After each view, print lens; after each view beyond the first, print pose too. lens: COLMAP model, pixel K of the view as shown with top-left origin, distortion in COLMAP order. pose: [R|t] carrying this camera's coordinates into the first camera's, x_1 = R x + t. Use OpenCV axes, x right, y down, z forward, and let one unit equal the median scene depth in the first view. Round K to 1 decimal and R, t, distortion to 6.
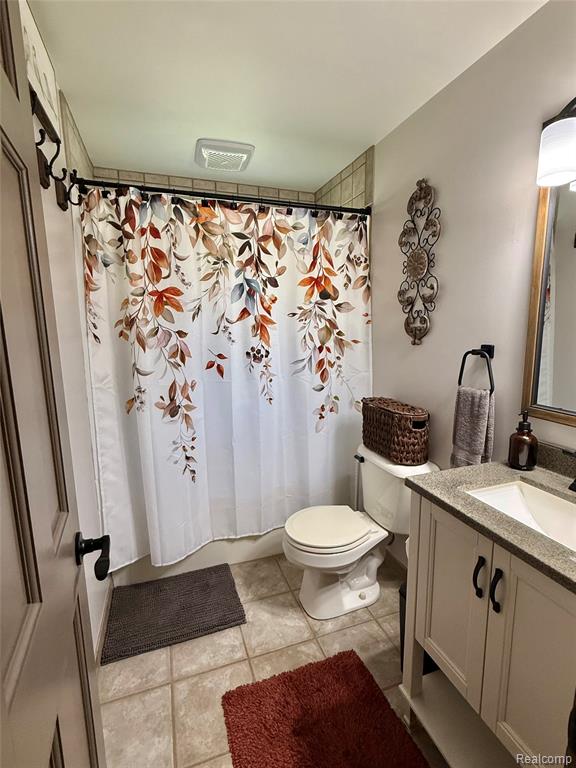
lens RADIAL K [[362.5, 0, 288.4], [0, 362.5, 383.0], [0, 0, 1]] dist [0.000649, -0.000271]
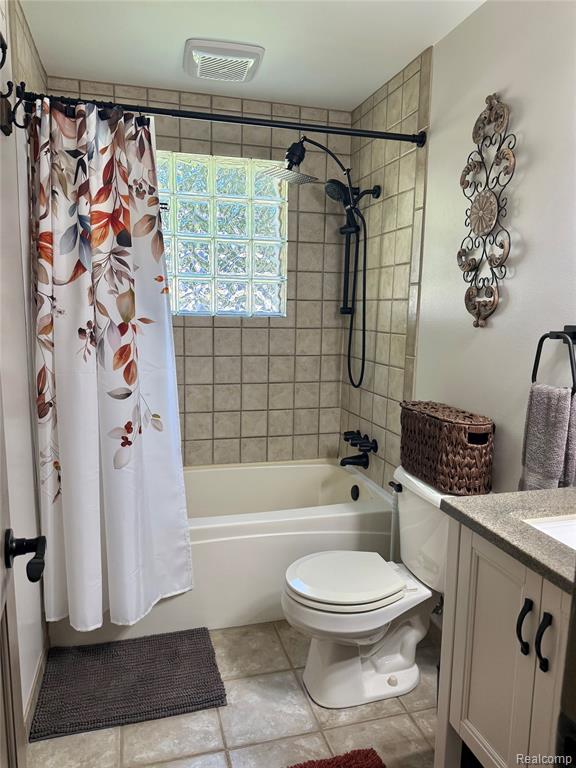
lens RADIAL K [[546.7, 0, 287.4], [0, 546.7, 387.2], [0, 0, 1]] dist [0.010424, -0.018375]
pose [[0.997572, 0.033718, -0.060934, 0.049374], [-0.034587, 0.999314, -0.013256, 0.040962], [0.060445, 0.015332, 0.998054, -0.087691]]
